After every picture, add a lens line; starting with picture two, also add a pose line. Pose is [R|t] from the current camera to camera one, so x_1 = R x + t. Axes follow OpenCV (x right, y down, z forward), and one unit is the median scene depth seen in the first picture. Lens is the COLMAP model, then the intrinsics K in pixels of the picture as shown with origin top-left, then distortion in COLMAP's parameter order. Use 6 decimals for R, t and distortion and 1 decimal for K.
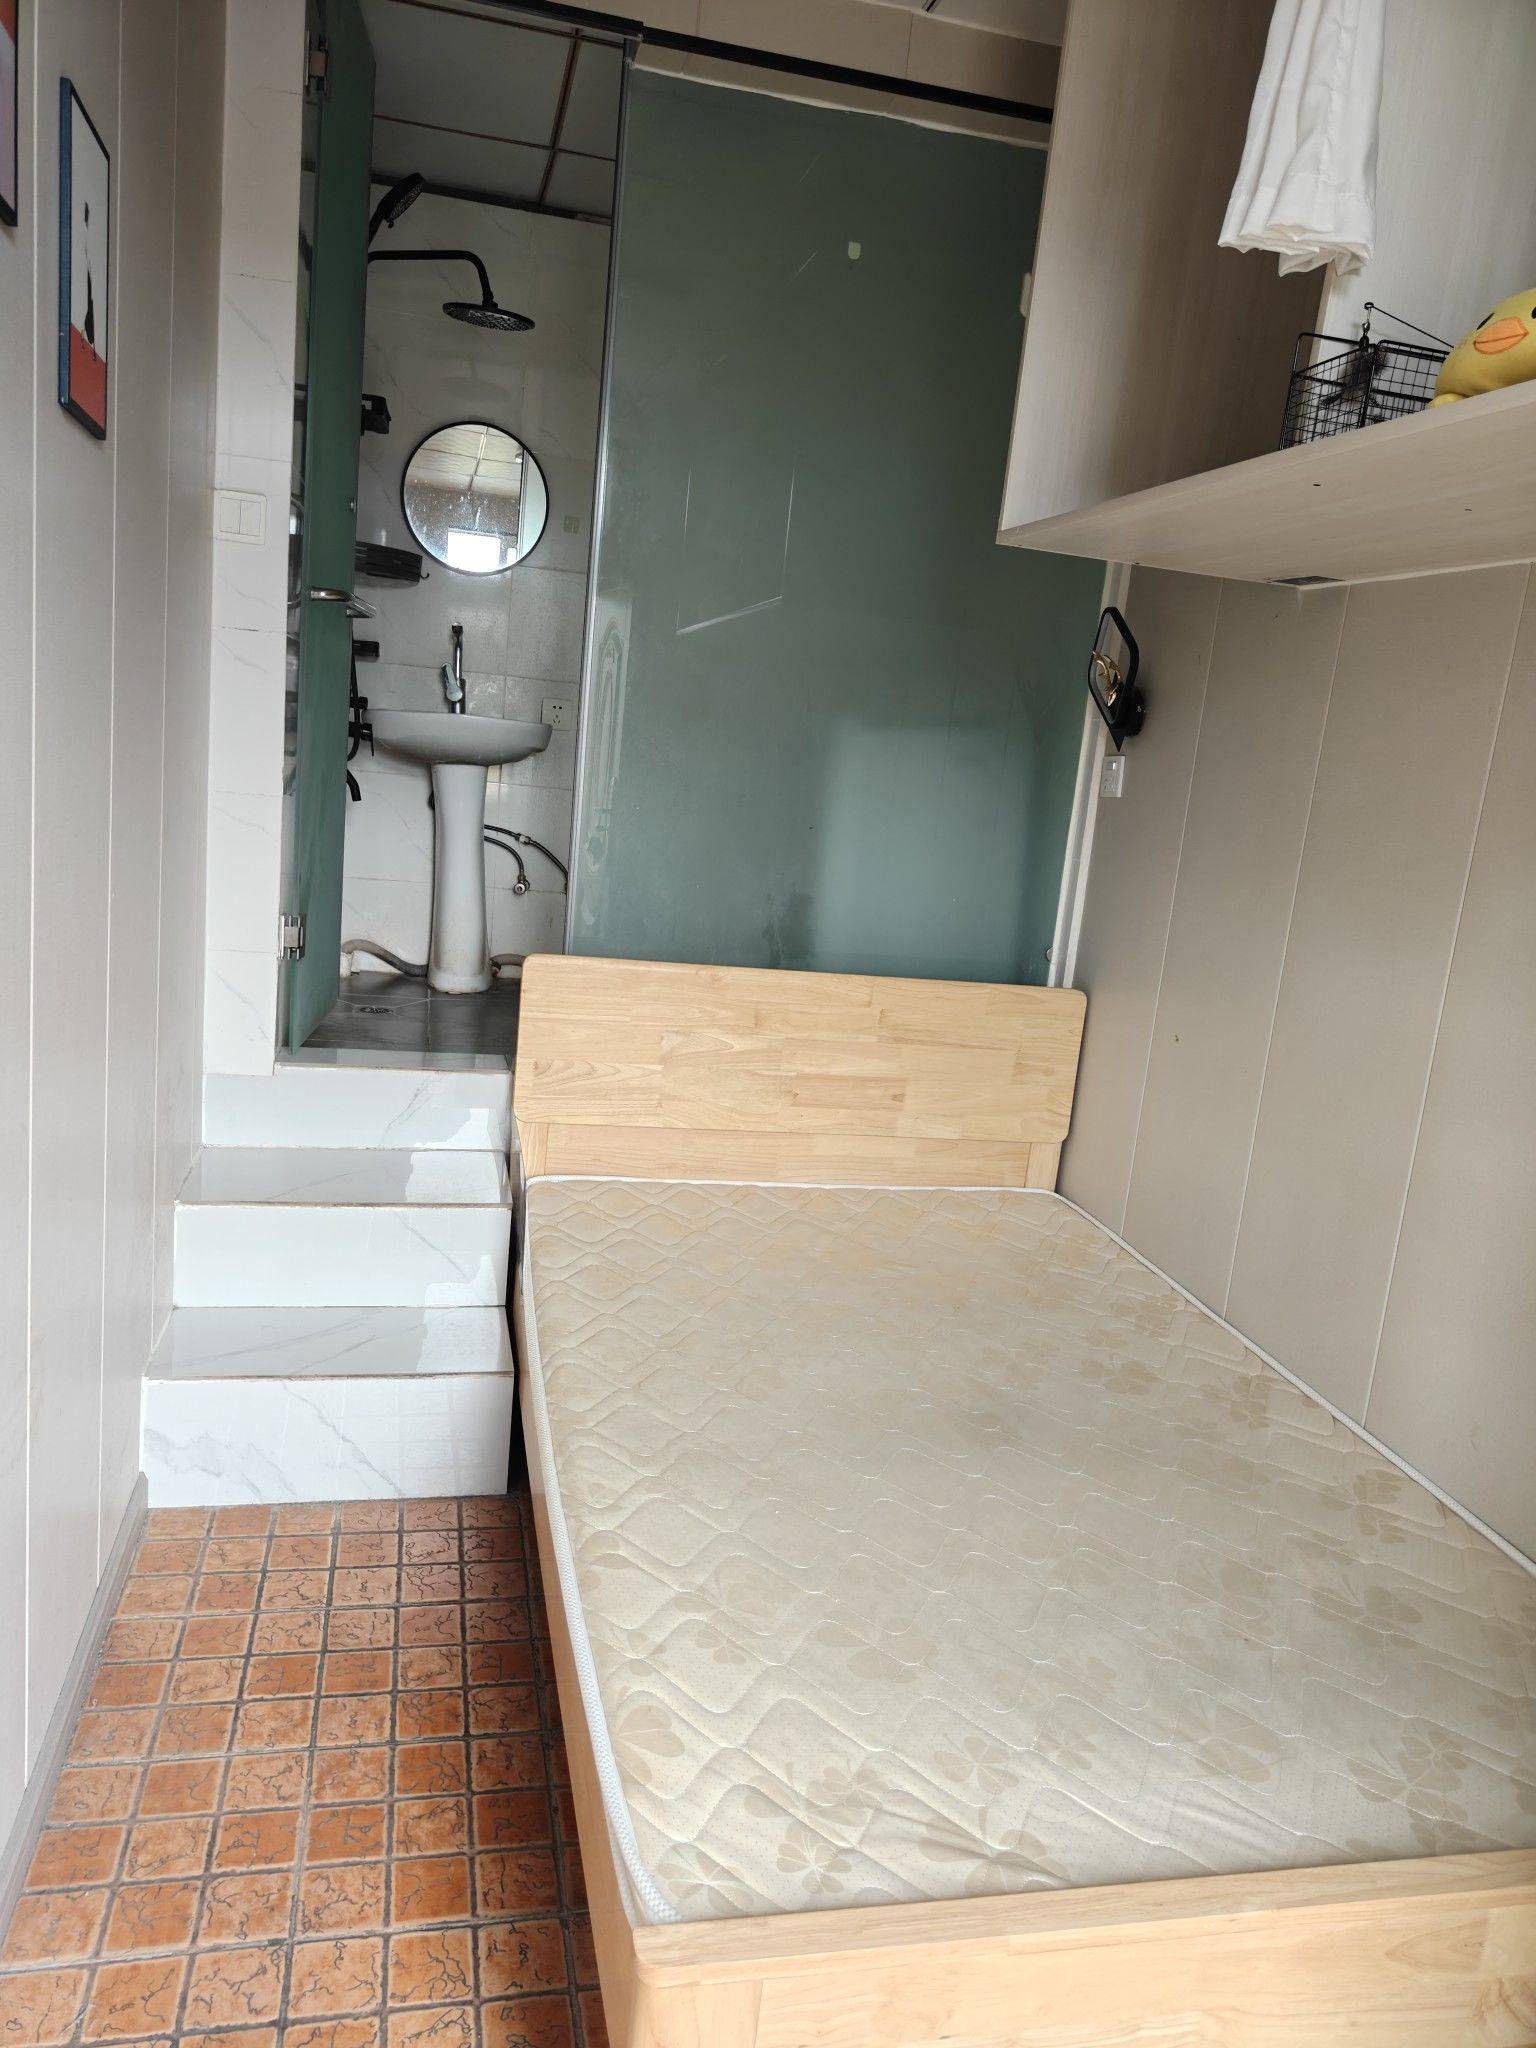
lens RADIAL K [[1427.9, 0, 755.4], [0, 1427.9, 1017.7], [0, 0, 1]] dist [0.002492, 0.002028]
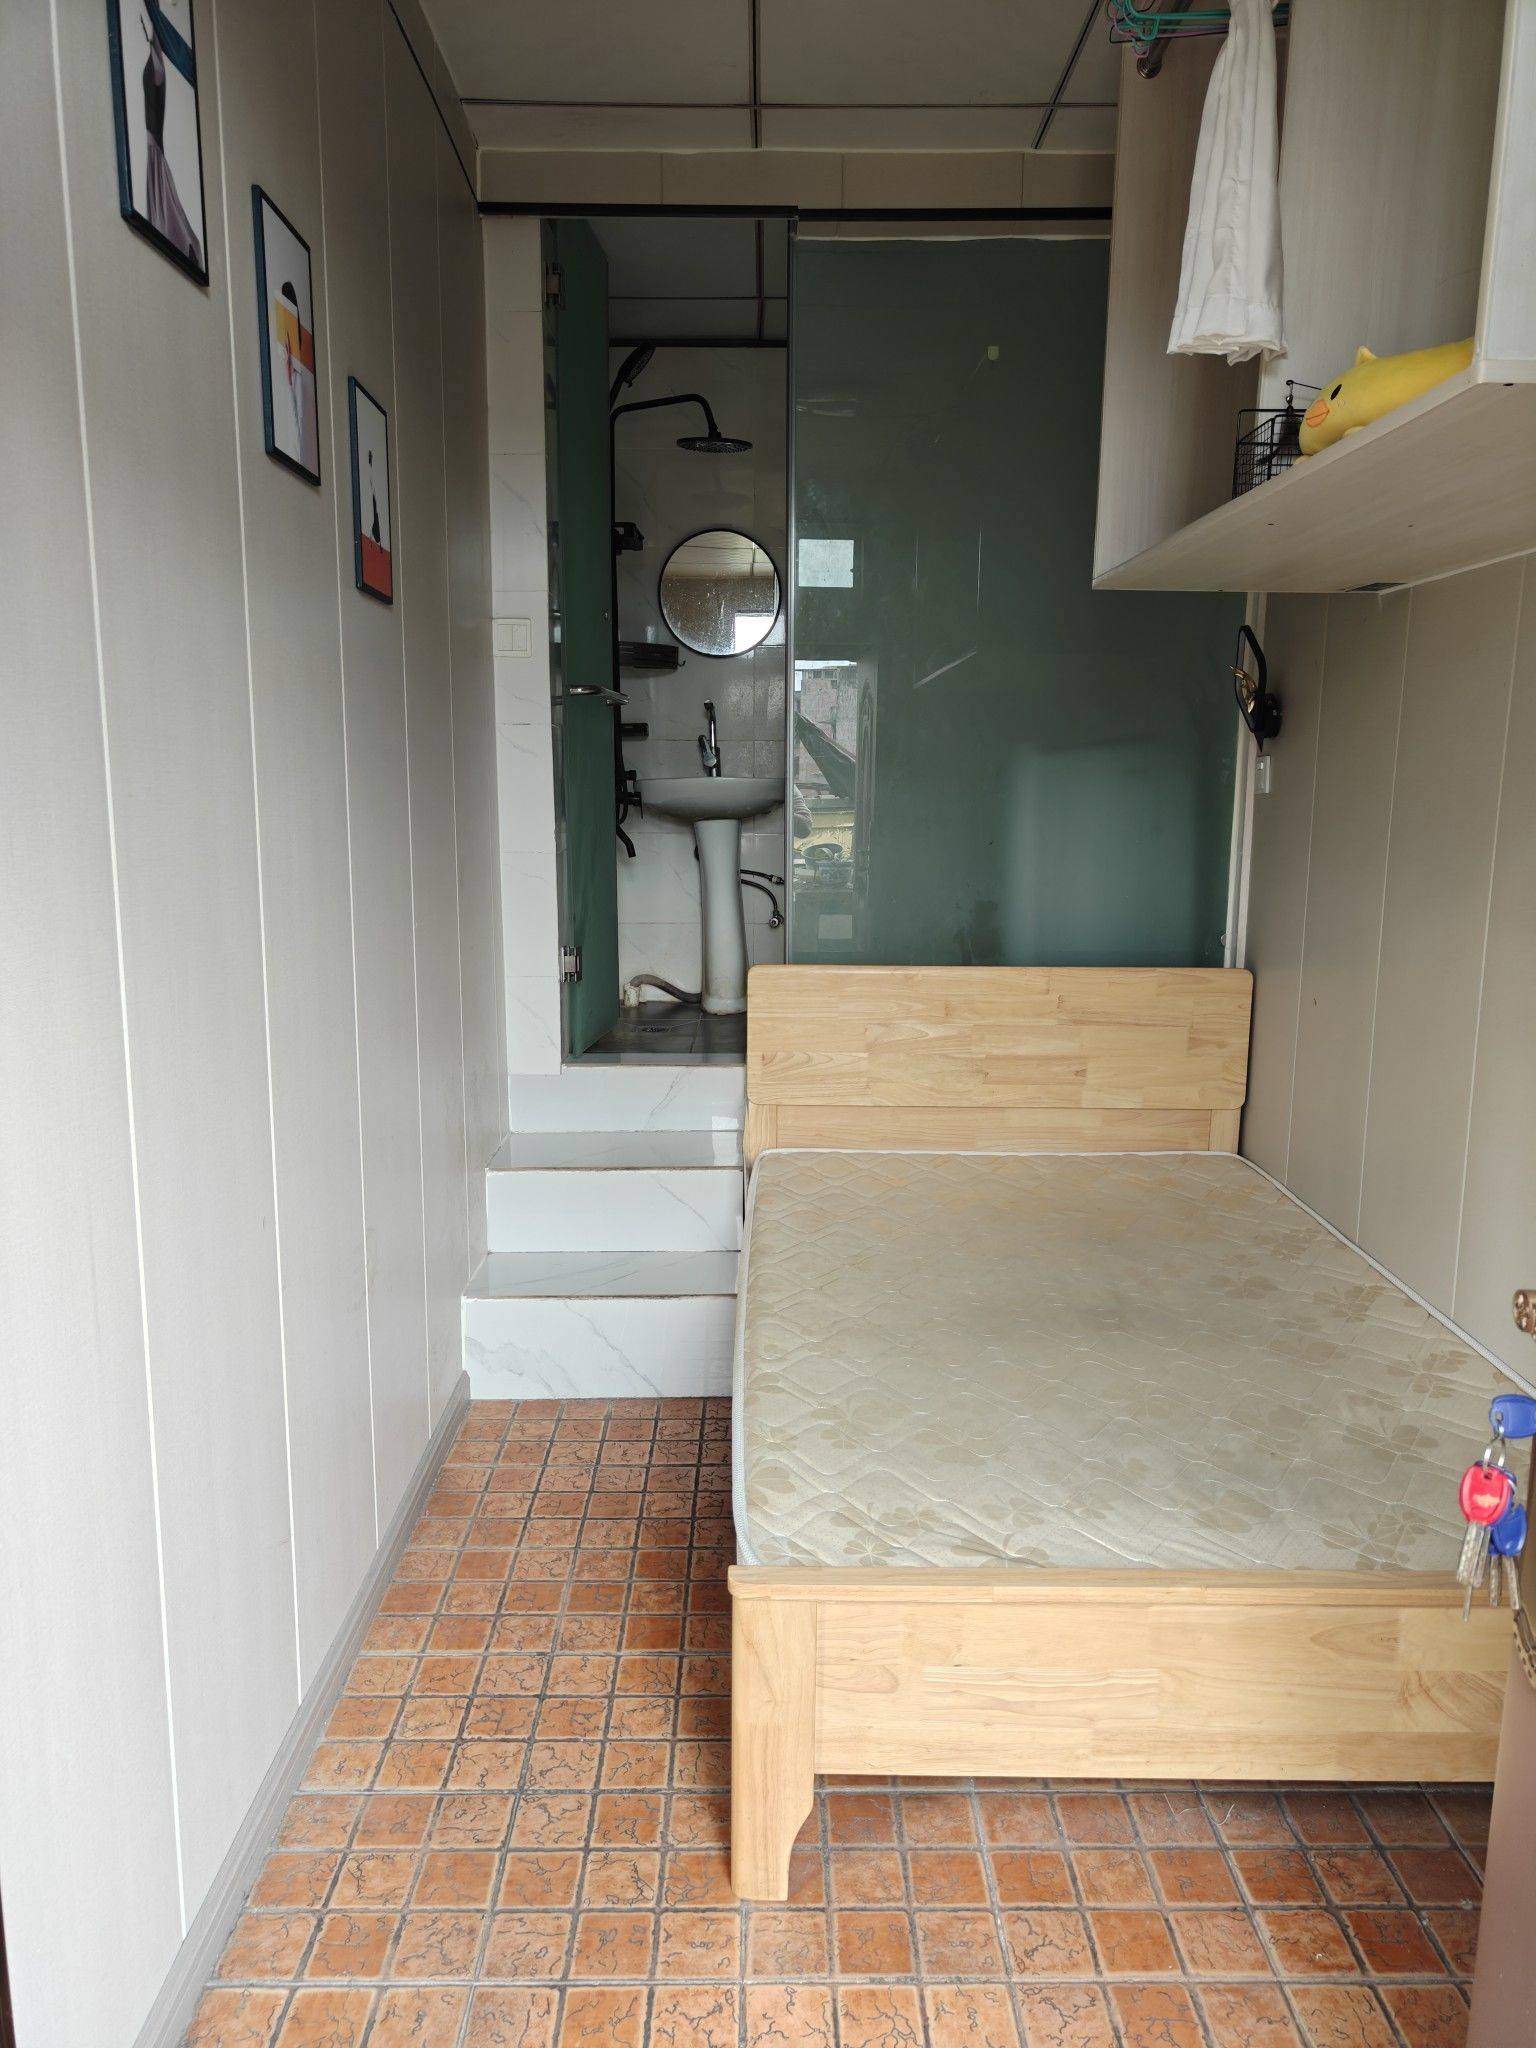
lens RADIAL K [[1427.9, 0, 769.3], [0, 1427.9, 1032.2], [0, 0, 1]] dist [0.002492, 0.002028]
pose [[0.972500, -0.053511, -0.226674, 0.152856], [0.047118, 0.998327, -0.033527, 0.064527], [0.228088, 0.021924, 0.973394, -0.213783]]
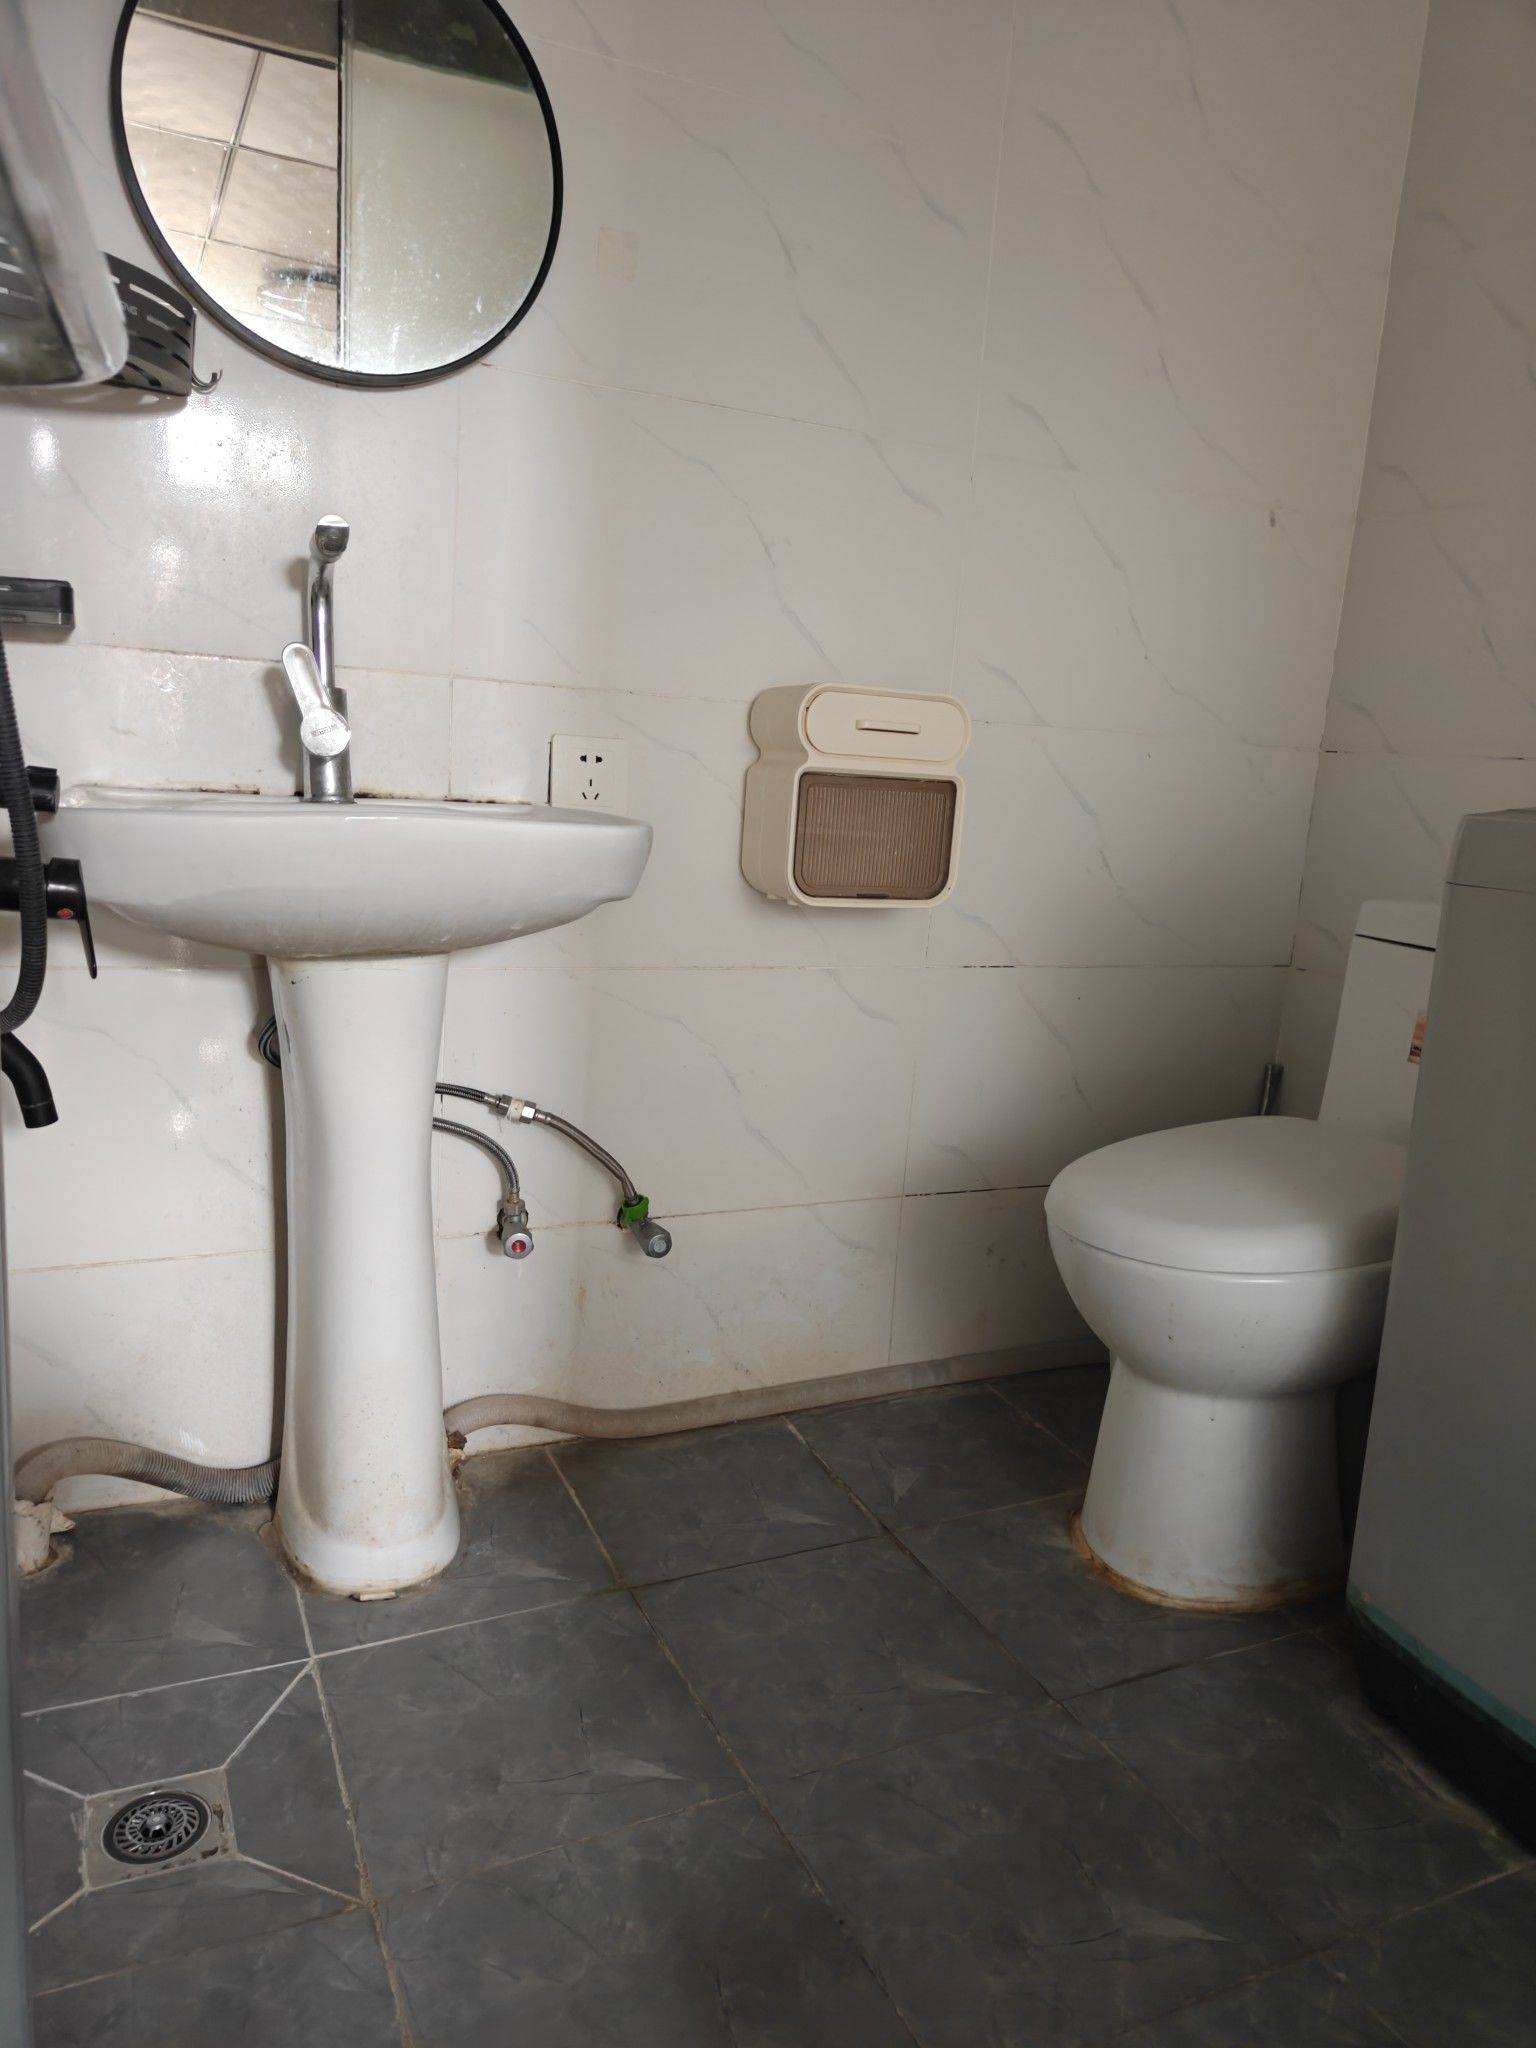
lens RADIAL K [[1427.9, 0, 776.6], [0, 1427.9, 1021.6], [0, 0, 1]] dist [0.002492, 0.002028]
pose [[0.973804, -0.066870, 0.217333, -0.308716], [0.063367, 0.997724, 0.023057, -0.267681], [-0.218380, -0.008681, 0.975825, 1.081289]]
